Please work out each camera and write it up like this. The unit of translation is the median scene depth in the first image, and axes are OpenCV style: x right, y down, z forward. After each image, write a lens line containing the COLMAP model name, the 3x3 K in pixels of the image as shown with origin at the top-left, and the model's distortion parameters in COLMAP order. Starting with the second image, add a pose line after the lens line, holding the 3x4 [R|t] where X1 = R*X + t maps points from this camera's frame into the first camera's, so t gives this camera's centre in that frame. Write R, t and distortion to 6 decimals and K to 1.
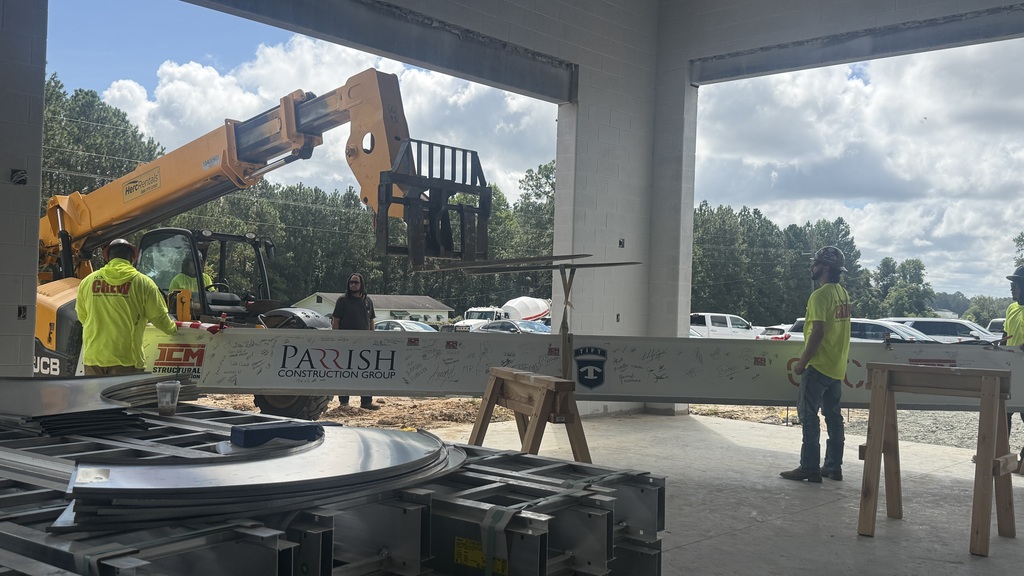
lens RADIAL K [[1008.0, 0, 512.0], [0, 1008.0, 288.0], [0, 0, 1]] dist [0.063521, -0.008139]
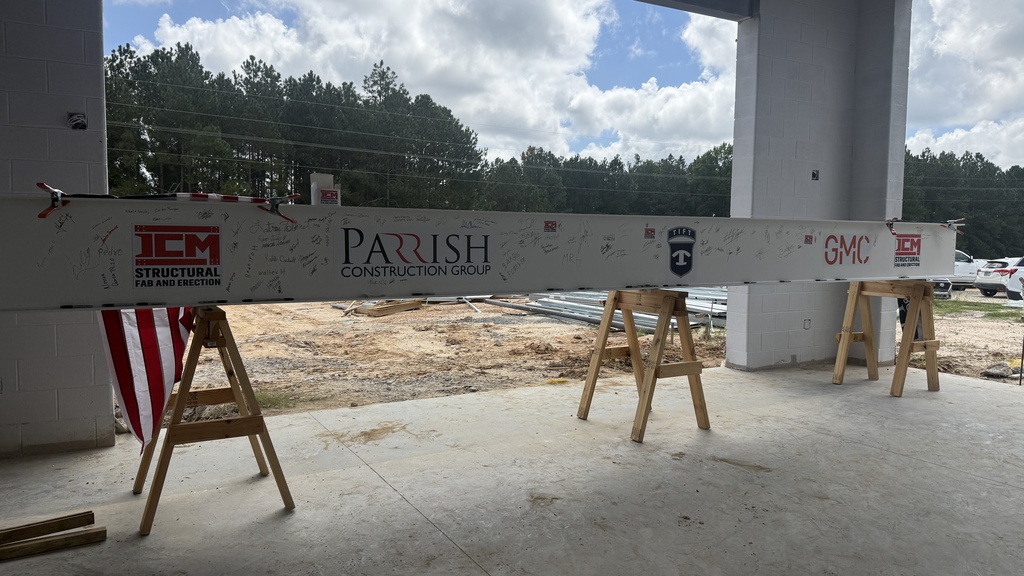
lens RADIAL K [[734.1, 0, 512.0], [0, 734.1, 288.0], [0, 0, 1]] dist [0.085988, -0.128192]
pose [[0.949276, 0.000167, -0.314443, 0.021515], [0.023166, 0.997245, 0.070467, 0.000856], [0.313588, -0.074177, 0.946657, 0.101111]]
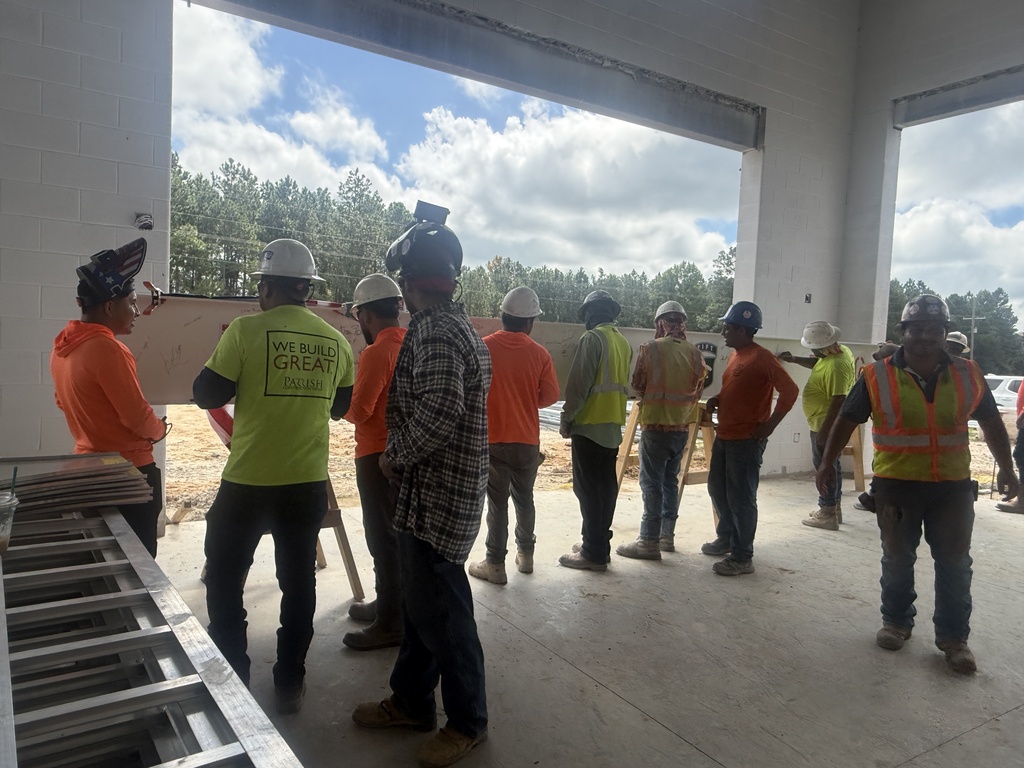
lens RADIAL K [[723.7, 0, 503.2], [0, 723.7, 387.0], [0, 0, 1]] dist [-0.005073, 0.000932]
pose [[0.962187, 0.026561, -0.271091, 0.006593], [-0.010679, 0.998148, 0.059894, 0.000486], [0.272179, -0.054734, 0.960689, 0.091933]]
